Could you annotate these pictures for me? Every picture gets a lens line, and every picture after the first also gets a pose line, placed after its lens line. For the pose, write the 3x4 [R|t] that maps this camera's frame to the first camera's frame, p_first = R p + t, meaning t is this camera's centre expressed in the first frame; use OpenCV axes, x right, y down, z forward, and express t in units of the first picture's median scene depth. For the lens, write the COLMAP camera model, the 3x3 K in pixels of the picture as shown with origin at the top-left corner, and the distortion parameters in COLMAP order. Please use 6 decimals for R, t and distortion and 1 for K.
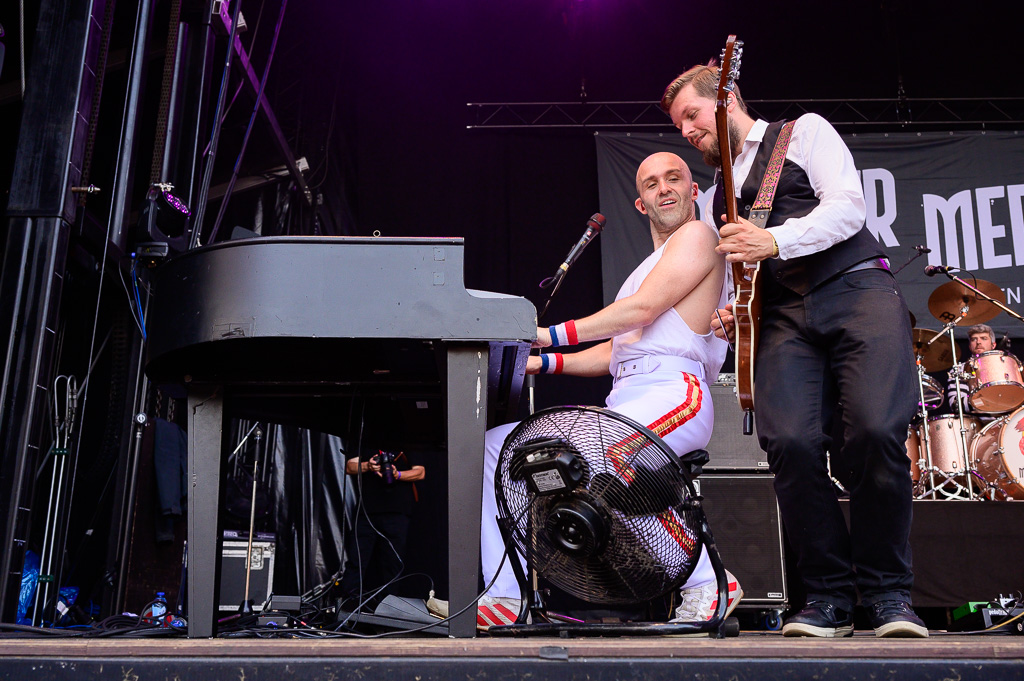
lens RADIAL K [[981.1, 0, 492.0], [0, 981.1, 256.0], [0, 0, 1]] dist [-0.005478, 0.000000]
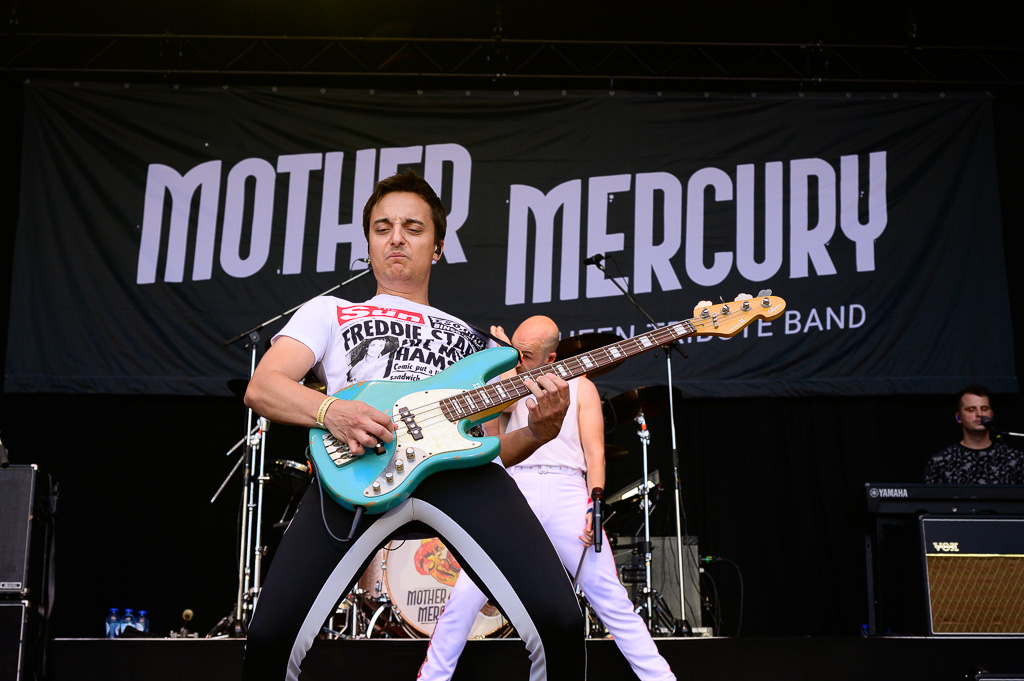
lens RADIAL K [[1474.7, 0, 510.0], [0, 1474.7, 345.0], [0, 0, 1]] dist [-0.001458, 0.000000]
pose [[0.996800, 0.009458, 0.079375, 0.370037], [-0.013352, 0.998726, 0.048673, -0.002566], [-0.078813, -0.049577, 0.995656, -0.006674]]
